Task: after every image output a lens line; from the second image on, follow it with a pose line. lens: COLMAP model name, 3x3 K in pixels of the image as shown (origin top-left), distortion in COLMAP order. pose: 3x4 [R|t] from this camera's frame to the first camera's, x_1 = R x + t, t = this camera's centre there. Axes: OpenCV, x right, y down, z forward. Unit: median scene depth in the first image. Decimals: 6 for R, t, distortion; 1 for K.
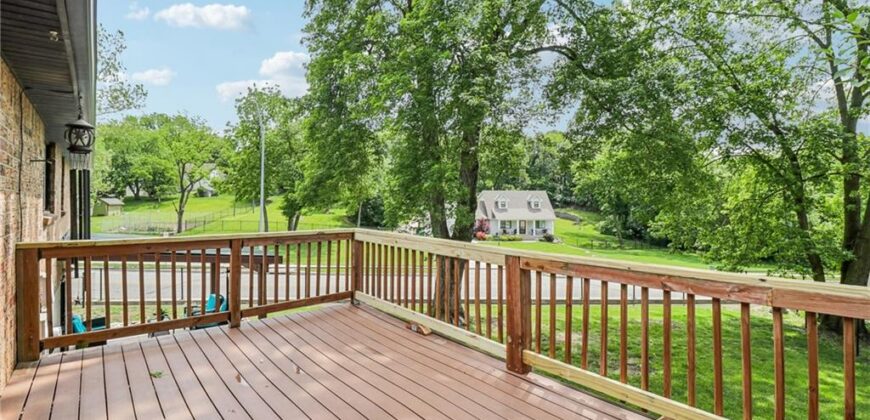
lens RADIAL K [[411.0, 0, 431.1], [0, 411.0, 198.8], [0, 0, 1]] dist [-0.002603, -0.000386]
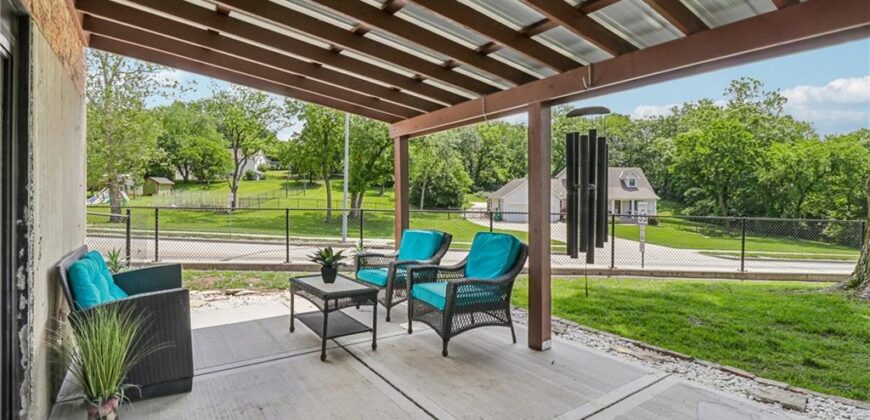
lens RADIAL K [[411.0, 0, 431.1], [0, 411.0, 198.8], [0, 0, 1]] dist [-0.002603, -0.000386]
pose [[0.997001, 0.004086, -0.077275, -0.079636], [-0.003102, 0.999913, 0.012845, 0.031606], [0.077321, -0.012567, 0.996927, 0.095672]]
